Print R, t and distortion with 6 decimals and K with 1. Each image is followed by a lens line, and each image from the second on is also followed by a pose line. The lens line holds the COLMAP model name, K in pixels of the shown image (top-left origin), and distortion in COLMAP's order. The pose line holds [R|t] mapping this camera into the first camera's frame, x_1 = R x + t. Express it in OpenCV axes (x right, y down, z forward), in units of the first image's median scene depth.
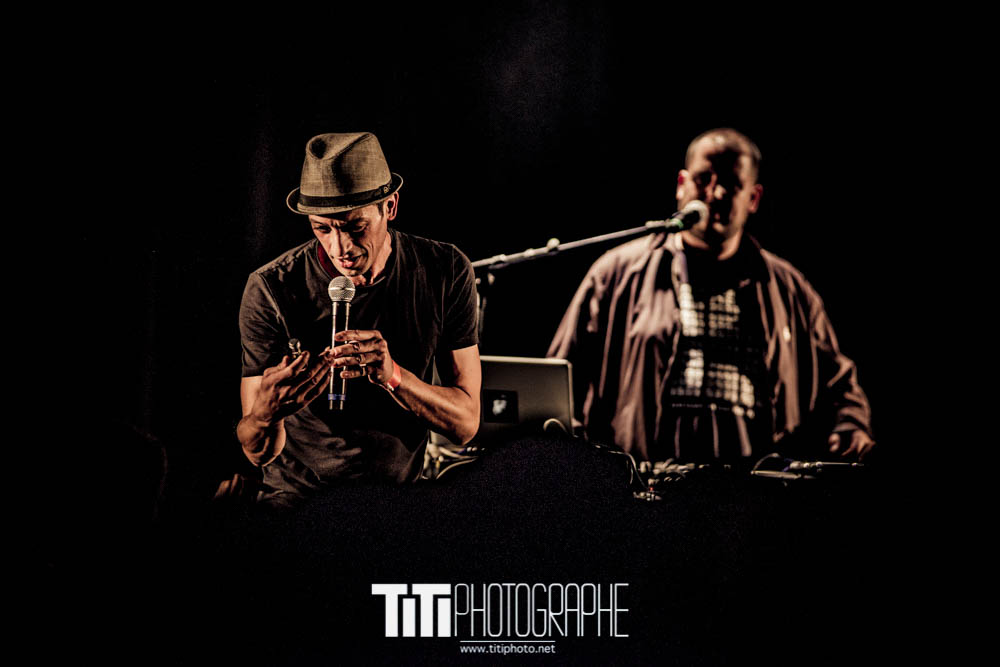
lens RADIAL K [[6666.7, 0, 500.3], [0, 6666.7, 333.4], [0, 0, 1]] dist [-0.301042, 0.000000]
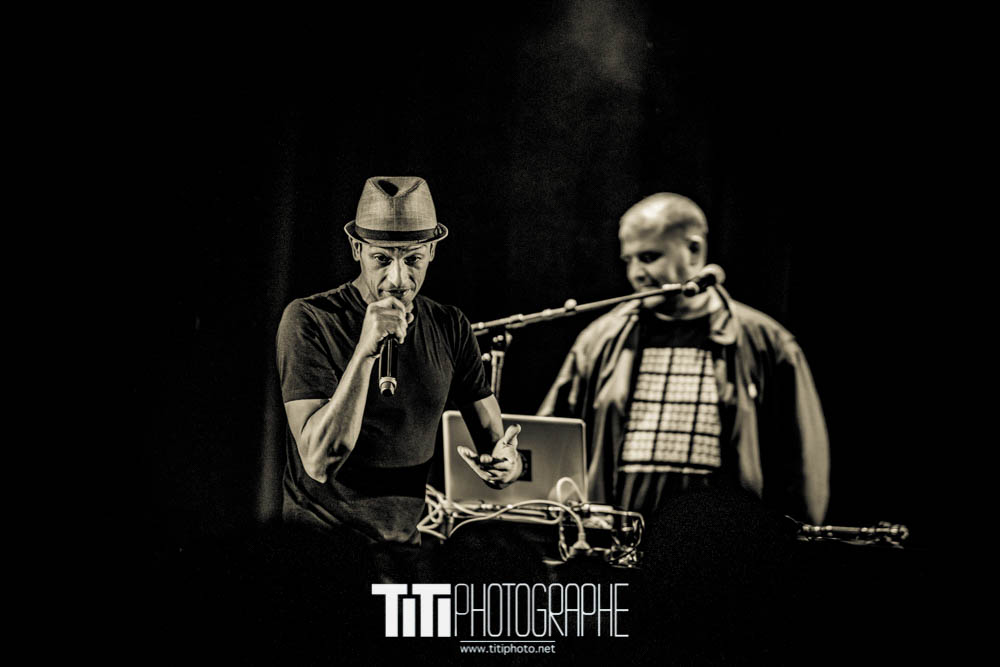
lens RADIAL K [[5189.0, 0, 505.2], [0, 5189.0, 341.8], [0, 0, 1]] dist [1.276732, 0.000000]
pose [[0.999650, 0.022431, 0.014041, -0.012952], [-0.022293, 0.999703, -0.009893, 0.000220], [-0.014259, 0.009576, 0.999852, 0.211658]]
